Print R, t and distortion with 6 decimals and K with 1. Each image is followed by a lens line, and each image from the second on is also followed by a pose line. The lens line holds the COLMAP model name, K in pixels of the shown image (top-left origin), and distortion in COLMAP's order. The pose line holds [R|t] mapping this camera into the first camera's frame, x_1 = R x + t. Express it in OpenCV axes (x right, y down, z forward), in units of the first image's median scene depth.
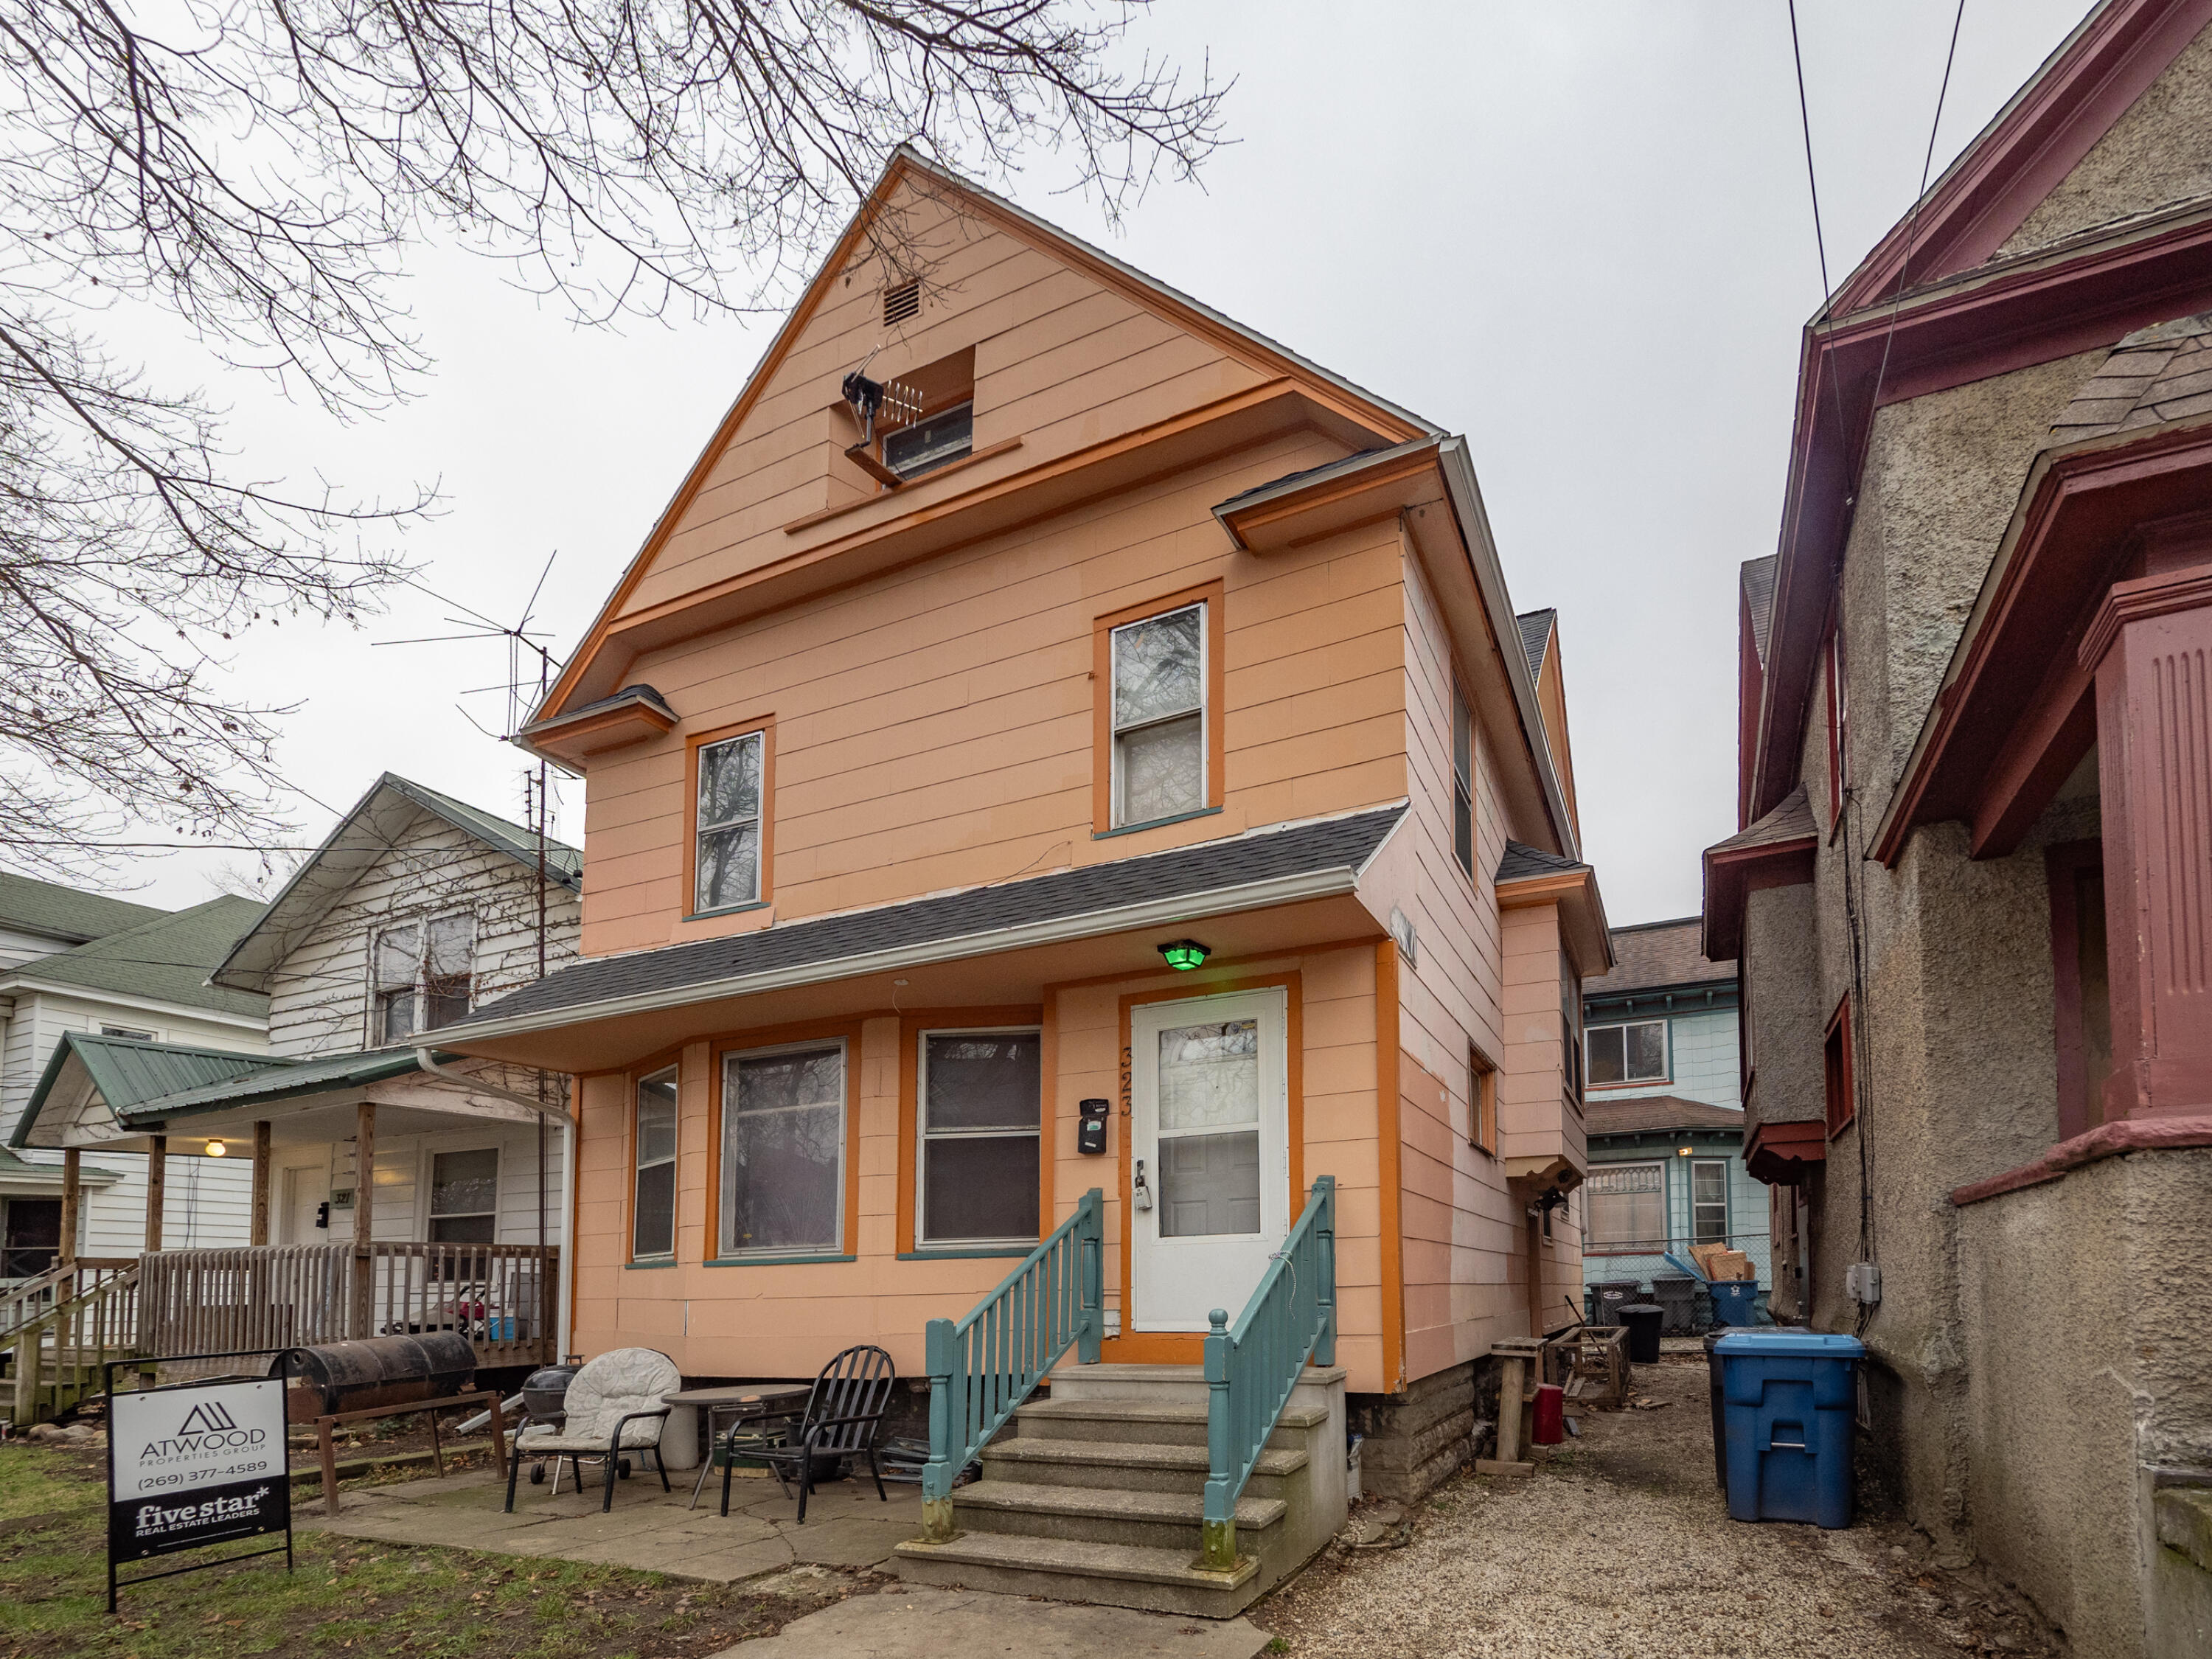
lens RADIAL K [[1039.3, 0, 1070.8], [0, 1039.3, 932.9], [0, 0, 1]] dist [-0.000882, -0.000890]
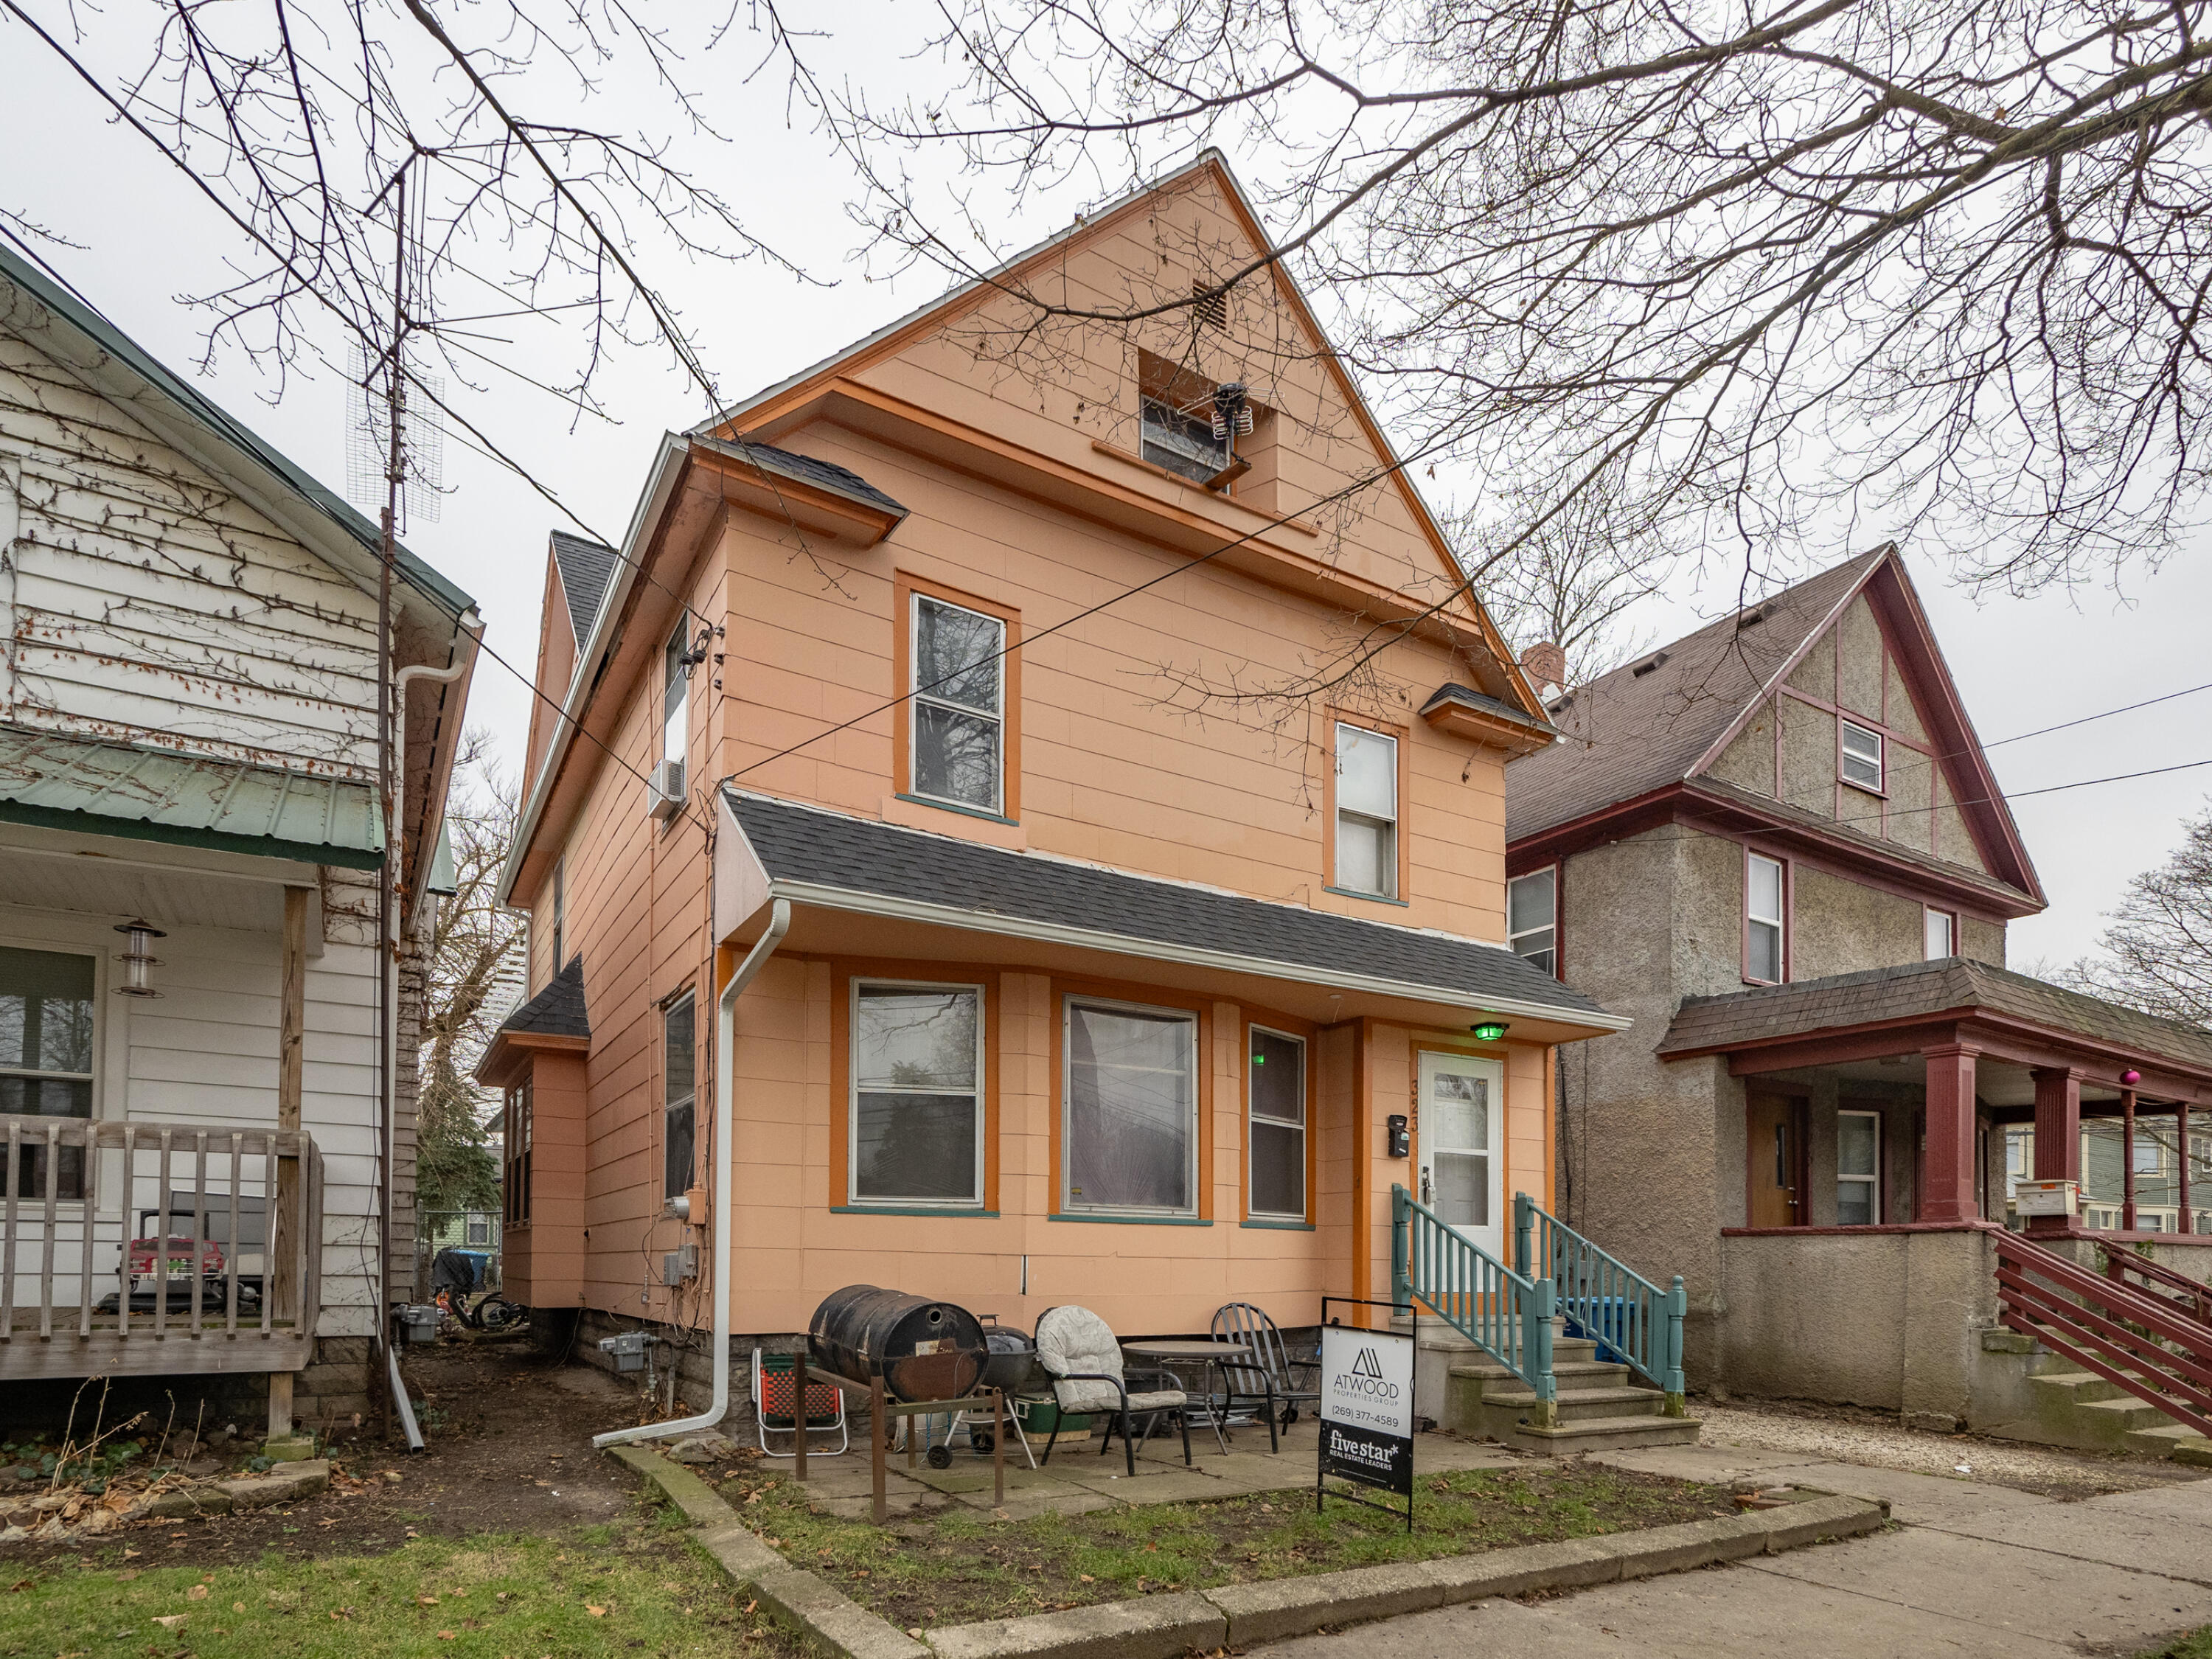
lens RADIAL K [[1173.3, 0, 1143.6], [0, 1173.3, 831.1], [0, 0, 1]] dist [-0.000975, -0.000126]
pose [[0.552884, 0.312348, 0.772501, -1.159822], [-0.293086, 0.940741, -0.170609, 0.138621], [-0.780013, -0.132082, 0.611665, 0.317402]]
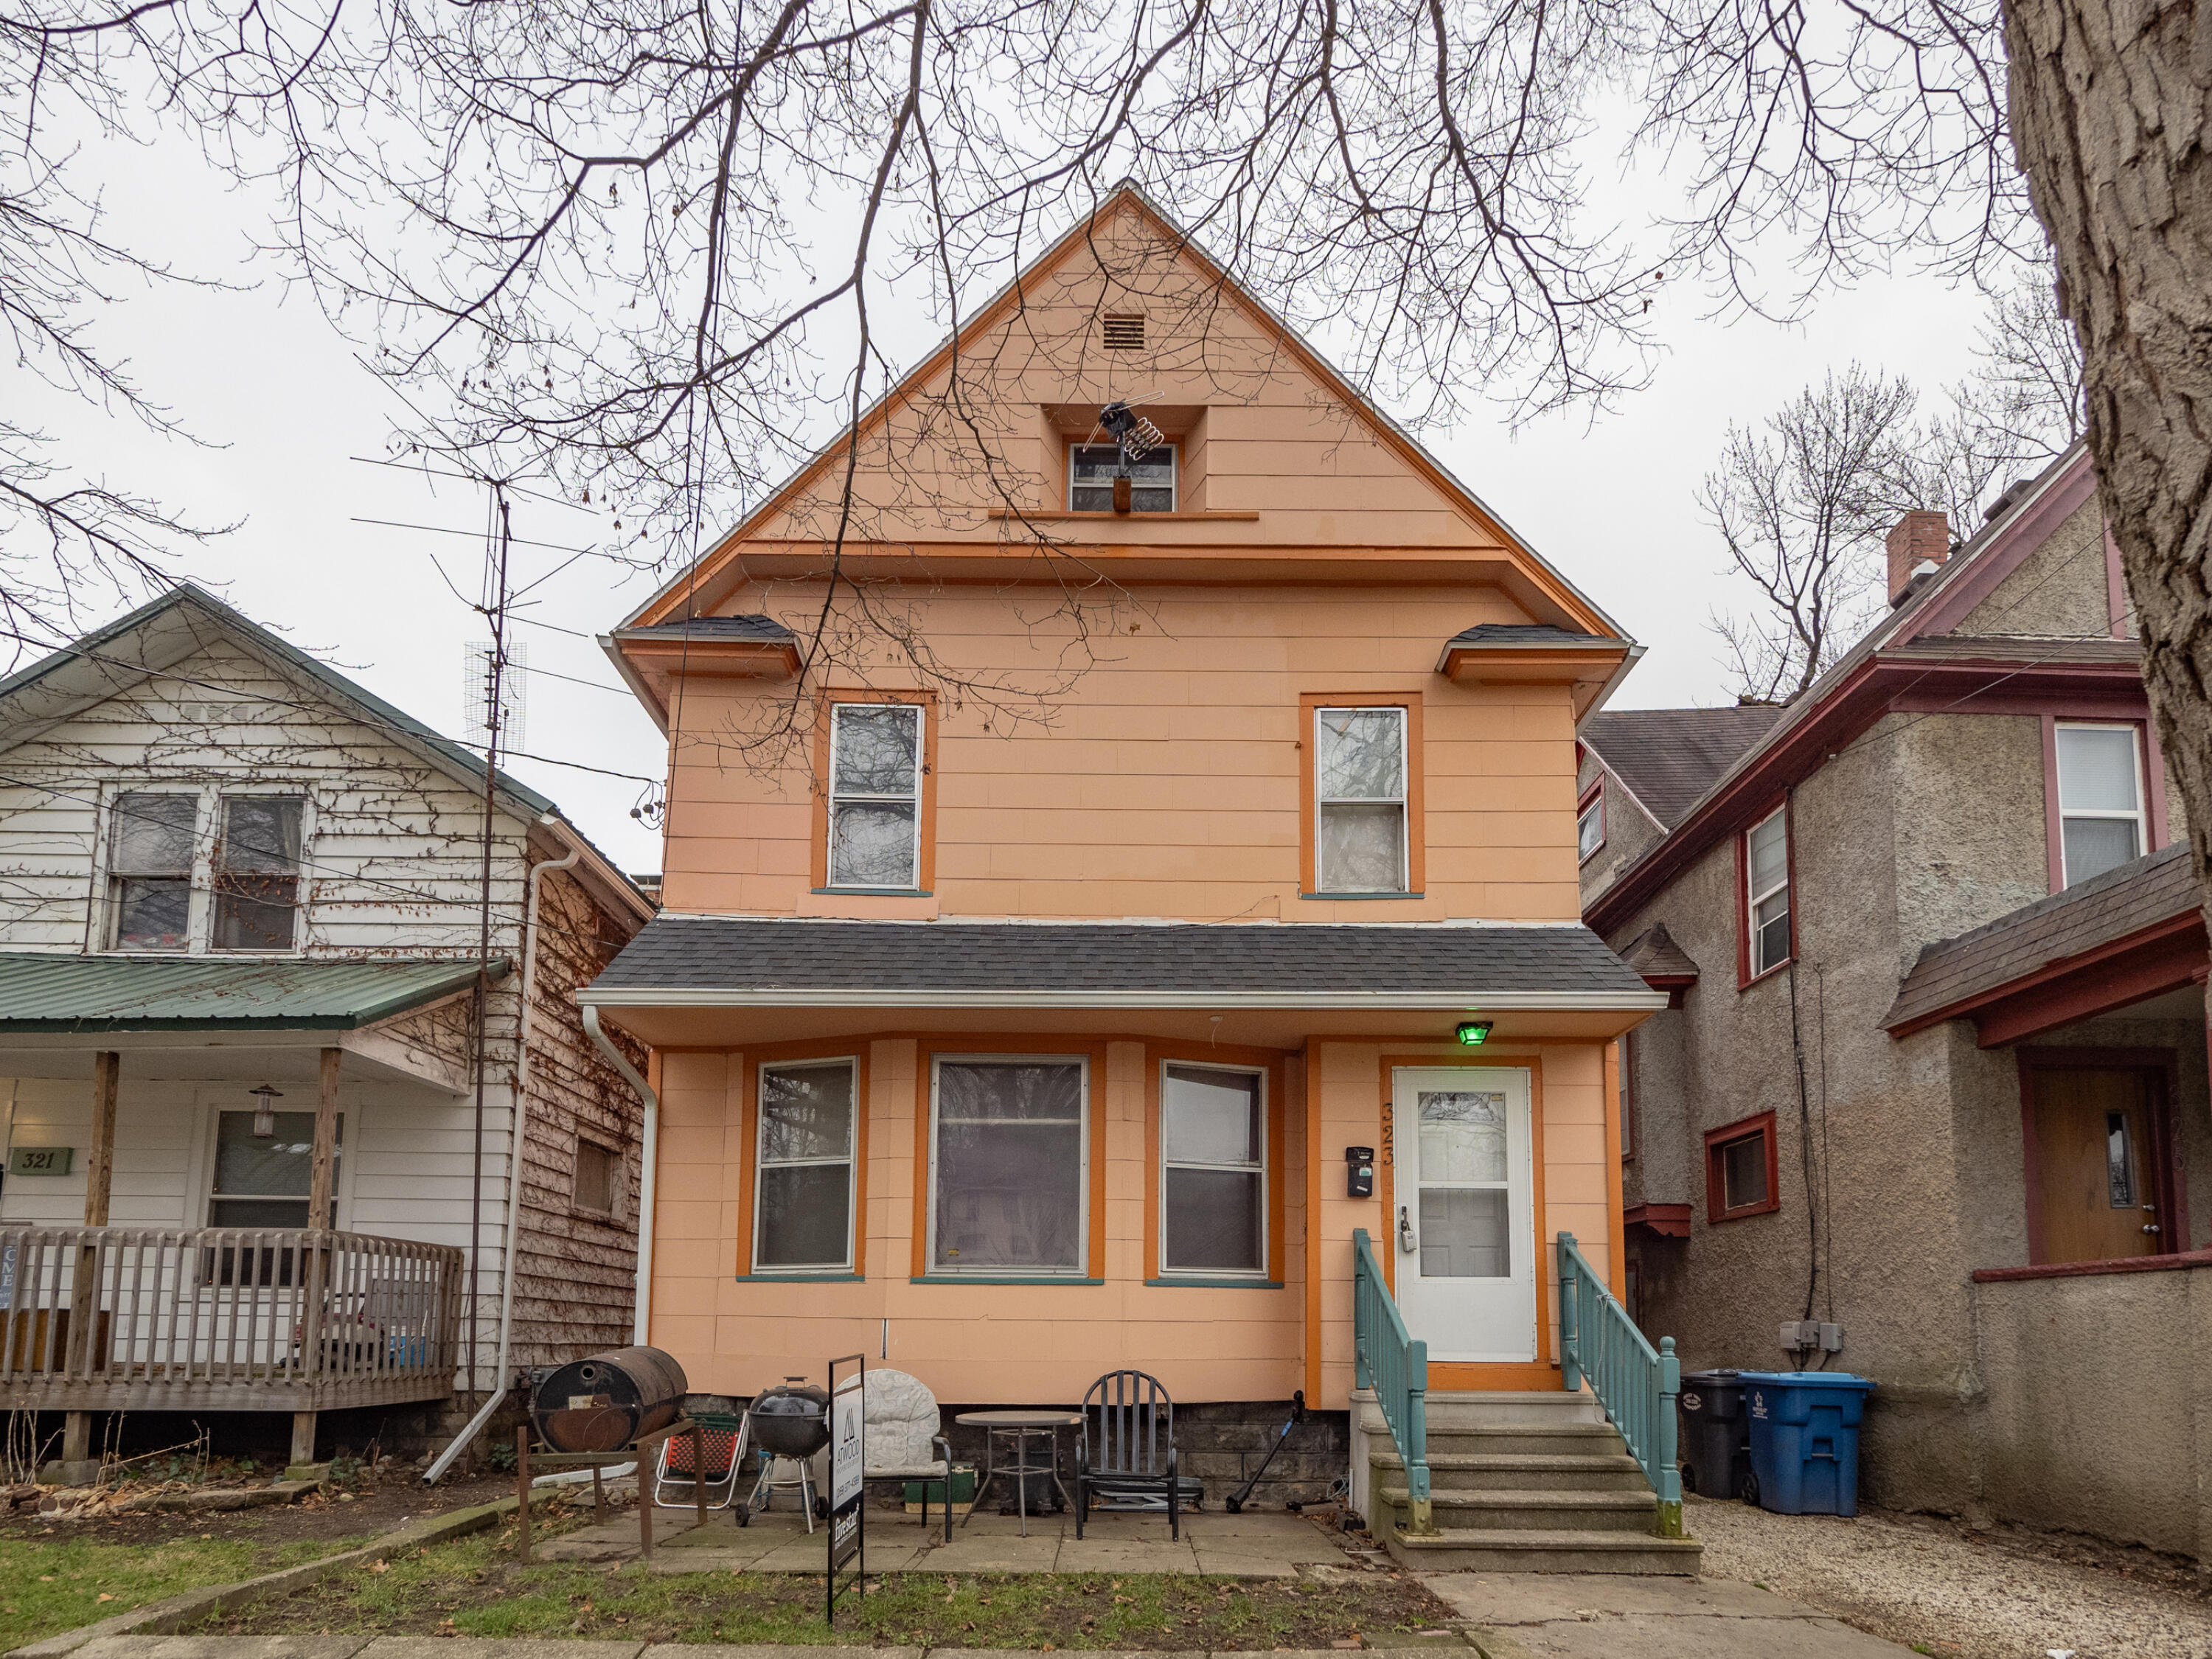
lens RADIAL K [[1173.3, 0, 1143.6], [0, 1173.3, 831.1], [0, 0, 1]] dist [-0.000975, -0.000126]
pose [[0.906117, 0.191396, 0.377254, -0.595742], [-0.161080, 0.980718, -0.110664, 0.003093], [-0.391160, 0.039506, 0.919474, -0.068115]]
